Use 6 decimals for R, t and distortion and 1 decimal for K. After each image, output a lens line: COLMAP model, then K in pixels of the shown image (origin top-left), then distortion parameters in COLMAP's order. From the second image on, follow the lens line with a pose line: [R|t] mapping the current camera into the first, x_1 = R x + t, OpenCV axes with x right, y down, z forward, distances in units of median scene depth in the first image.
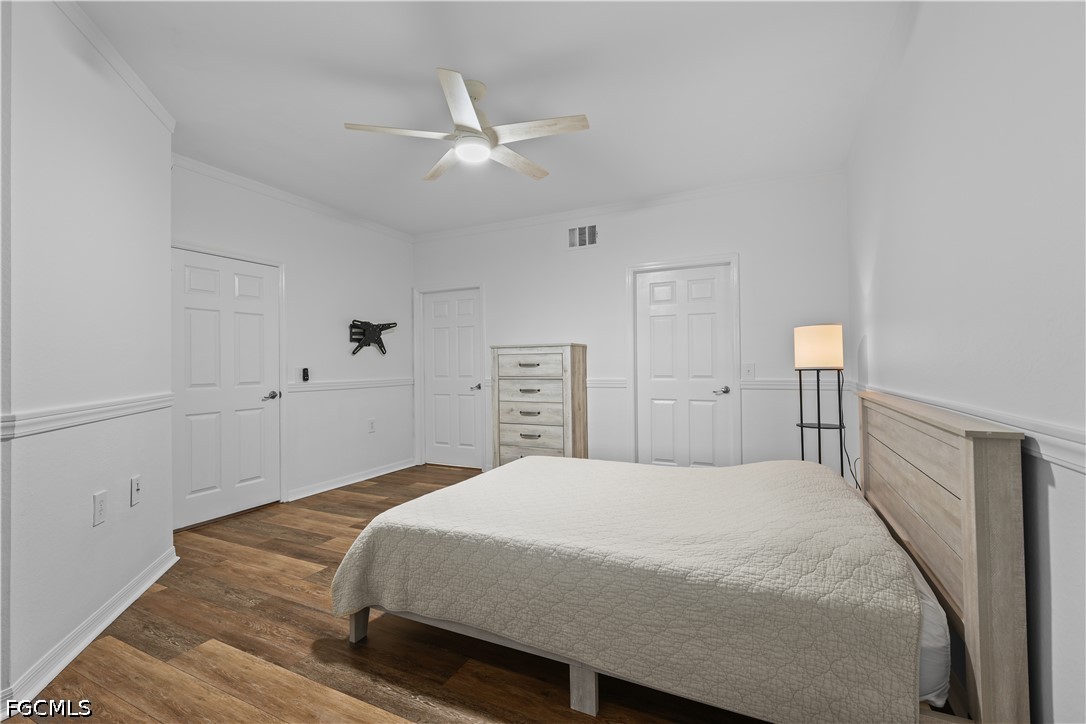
lens RADIAL K [[469.8, 0, 544.1], [0, 469.8, 359.5], [0, 0, 1]] dist [0.002752, 0.000148]
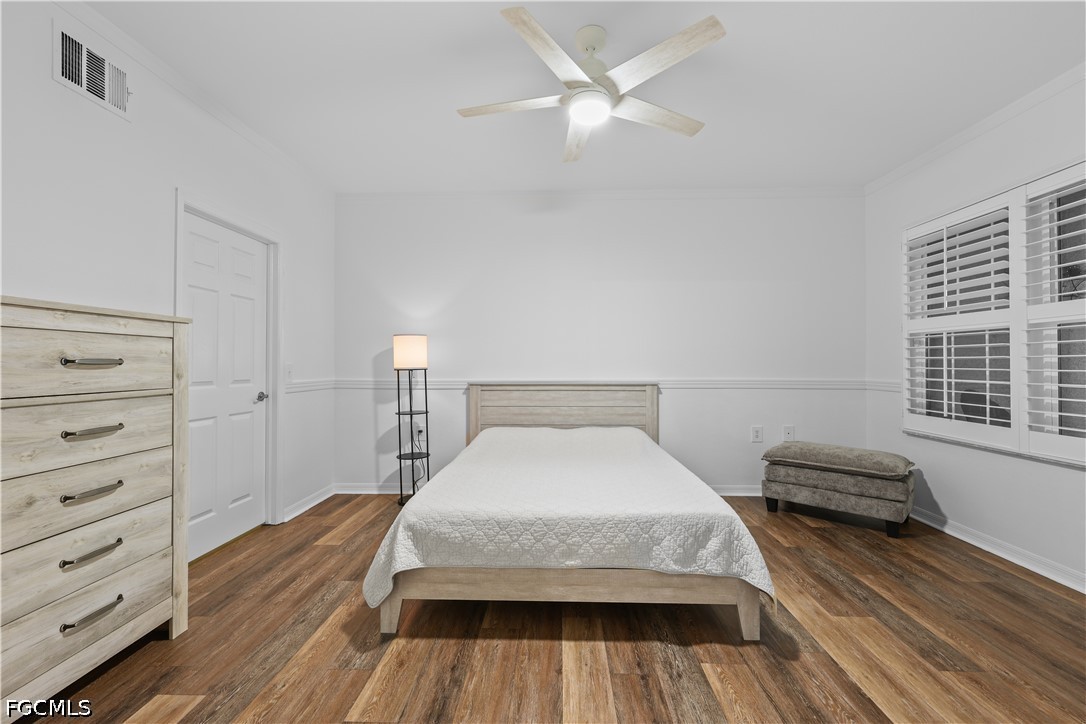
lens RADIAL K [[469.8, 0, 544.1], [0, 469.8, 359.5], [0, 0, 1]] dist [0.002752, 0.000148]
pose [[-0.408532, 0.019755, 0.912530, -0.884958], [-0.006109, 0.999684, -0.024377, 0.027956], [-0.912724, -0.015533, -0.408282, 1.415400]]
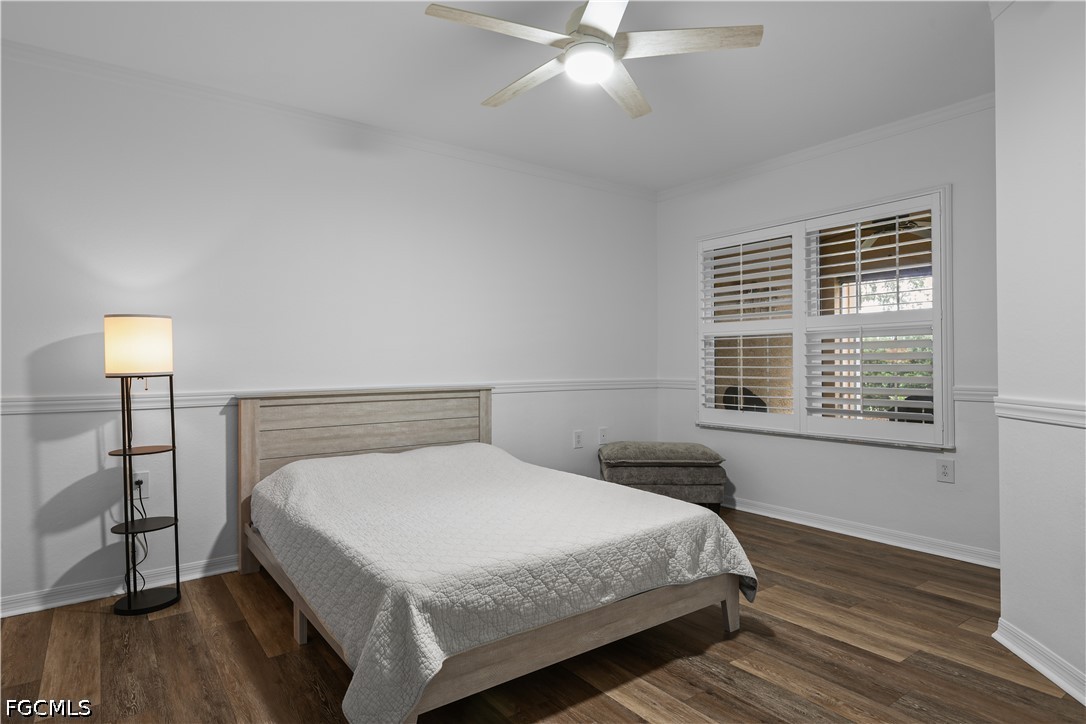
lens RADIAL K [[605.5, 0, 543.0], [0, 605.5, 362.0], [0, 0, 1]] dist [0.011223, 0.000000]
pose [[-0.886051, 0.016810, 0.463284, -0.510432], [0.009509, 0.999791, -0.018090, 0.027482], [-0.463491, -0.011623, -0.886025, 1.848682]]
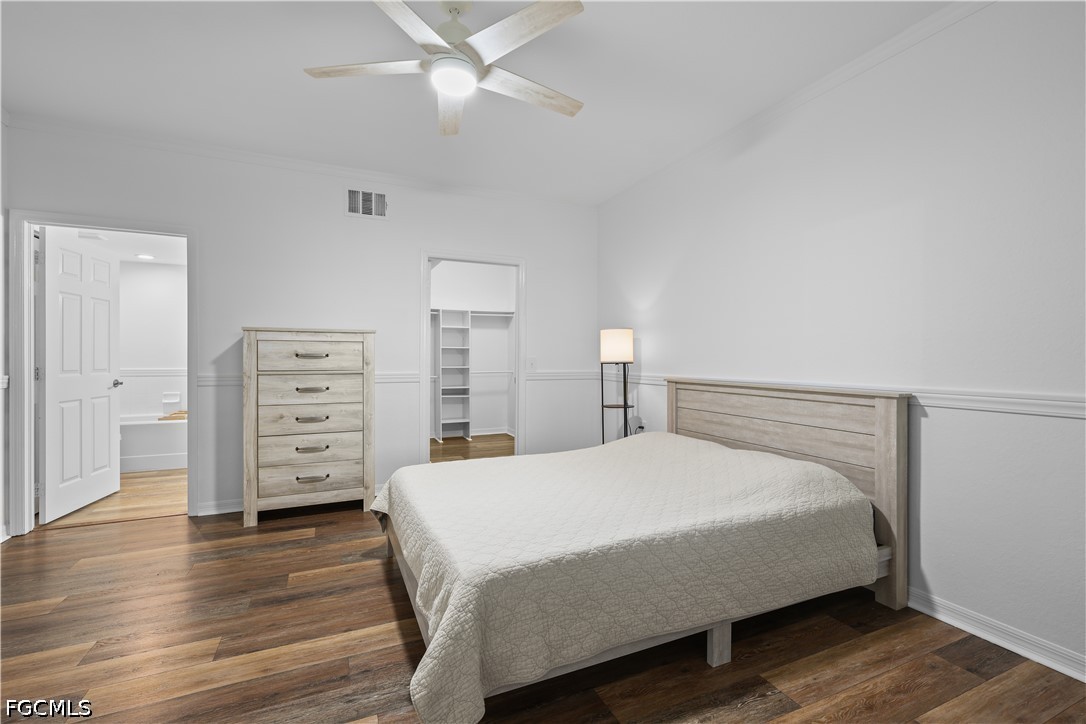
lens RADIAL K [[477.0, 0, 545.1], [0, 477.0, 359.9], [0, 0, 1]] dist [0.010873, 0.000025]
pose [[0.640113, 0.010265, 0.768212, -0.659697], [-0.020150, 0.999791, 0.003431, 0.014464], [-0.768016, -0.017676, 0.640186, 0.366829]]
